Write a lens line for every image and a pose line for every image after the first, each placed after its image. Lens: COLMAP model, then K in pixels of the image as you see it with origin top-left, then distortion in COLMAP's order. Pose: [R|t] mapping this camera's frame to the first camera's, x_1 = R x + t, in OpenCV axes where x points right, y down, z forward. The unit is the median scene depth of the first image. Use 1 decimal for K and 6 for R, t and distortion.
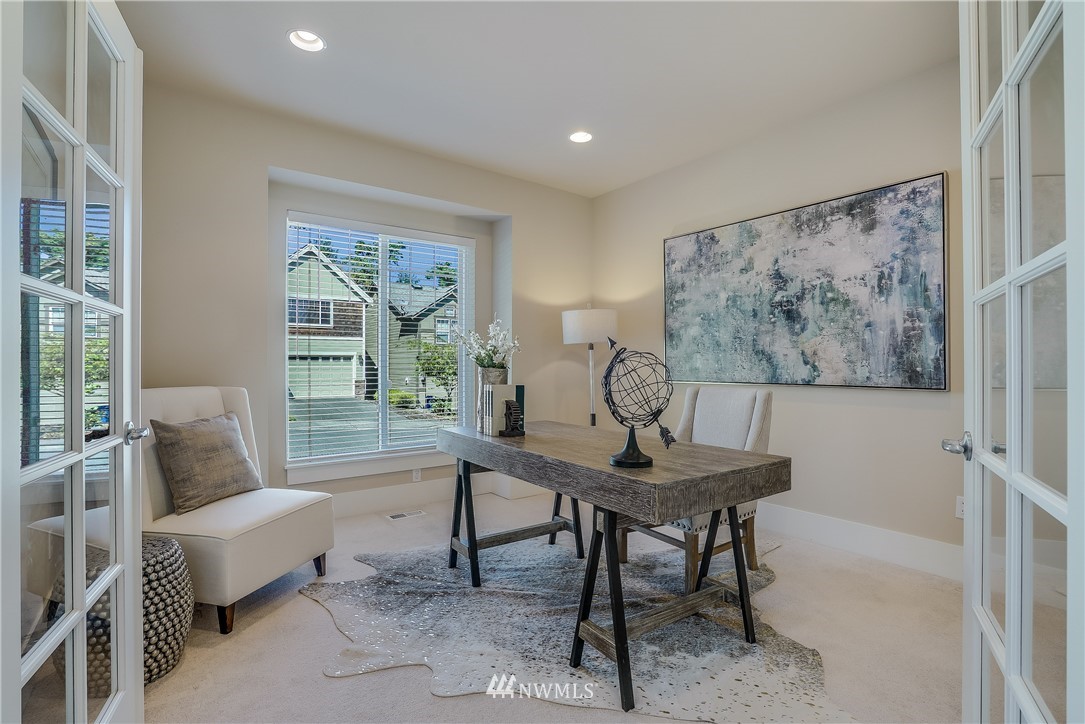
lens RADIAL K [[499.2, 0, 541.1], [0, 499.2, 362.1], [0, 0, 1]] dist [-0.045408, 0.004405]
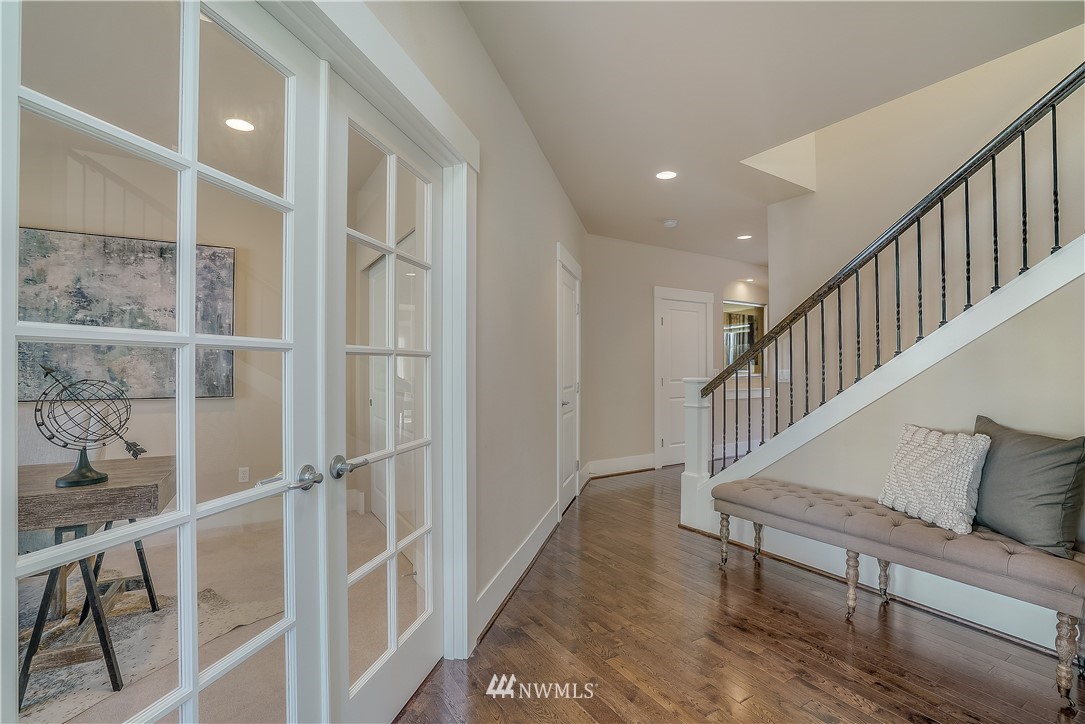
lens RADIAL K [[499.2, 0, 543.1], [0, 499.2, 364.2], [0, 0, 1]] dist [-0.045408, 0.004405]
pose [[0.088095, 0.004965, 0.996100, -0.472173], [-0.002367, 0.999986, -0.004775, -0.030373], [-0.996109, -0.001937, 0.088105, -0.052668]]
